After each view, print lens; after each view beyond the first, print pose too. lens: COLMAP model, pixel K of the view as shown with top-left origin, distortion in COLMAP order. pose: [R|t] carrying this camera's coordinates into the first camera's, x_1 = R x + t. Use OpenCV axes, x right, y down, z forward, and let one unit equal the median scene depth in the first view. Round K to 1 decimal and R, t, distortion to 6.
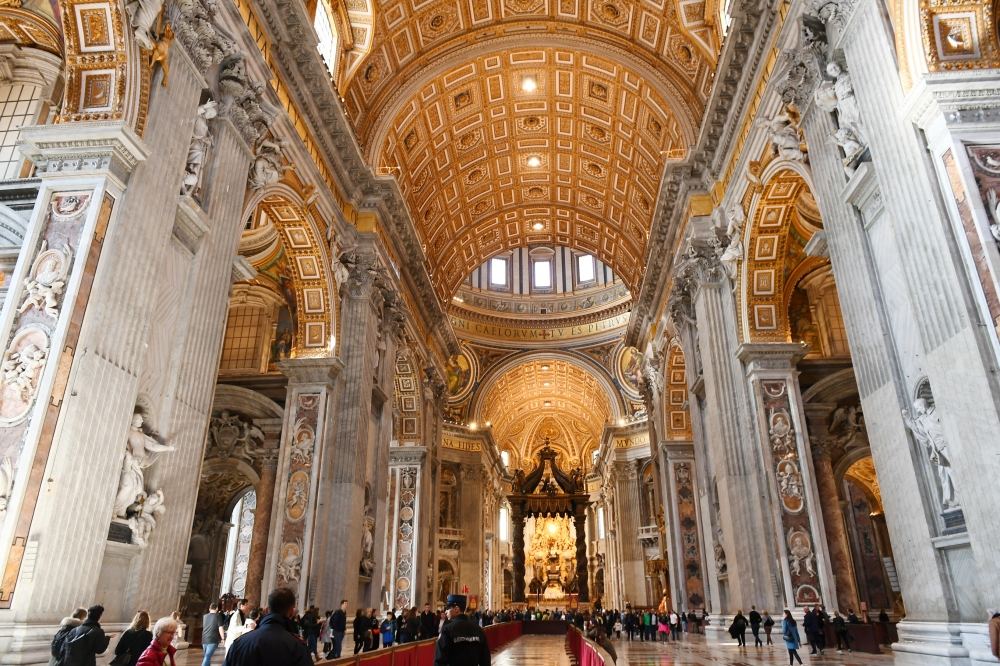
lens RADIAL K [[678.0, 0, 499.4], [0, 678.0, 333.9], [0, 0, 1]] dist [-0.001346, -0.002324]
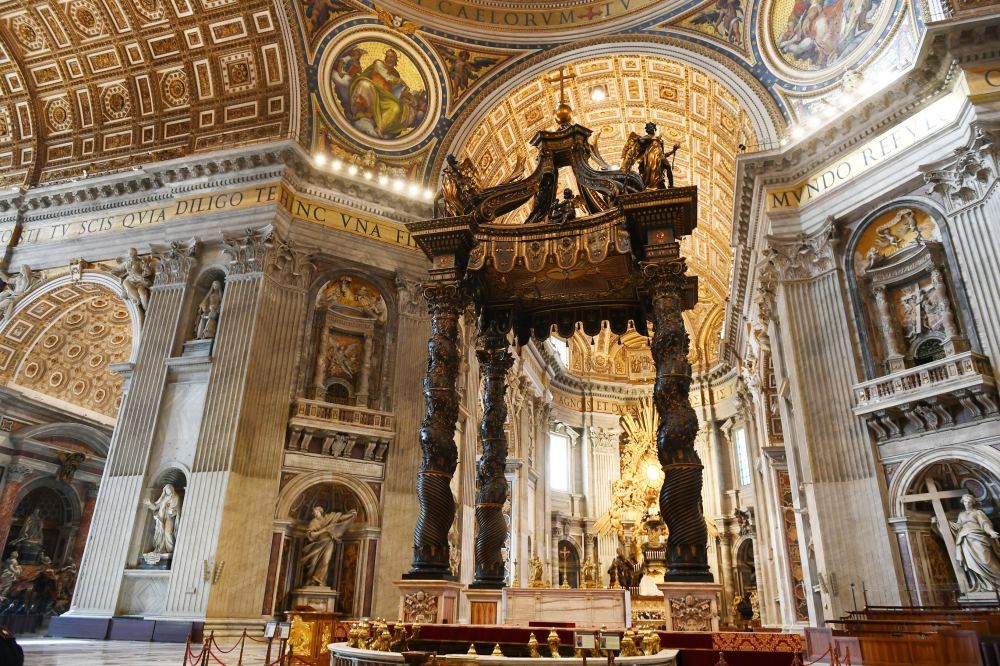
lens RADIAL K [[678.0, 0, 501.3], [0, 678.0, 332.3], [0, 0, 1]] dist [-0.001346, -0.002324]
pose [[0.983004, -0.053689, -0.175560, 0.078741], [0.051554, 0.998530, -0.016706, 0.228670], [0.176199, 0.007371, 0.984327, 0.556230]]
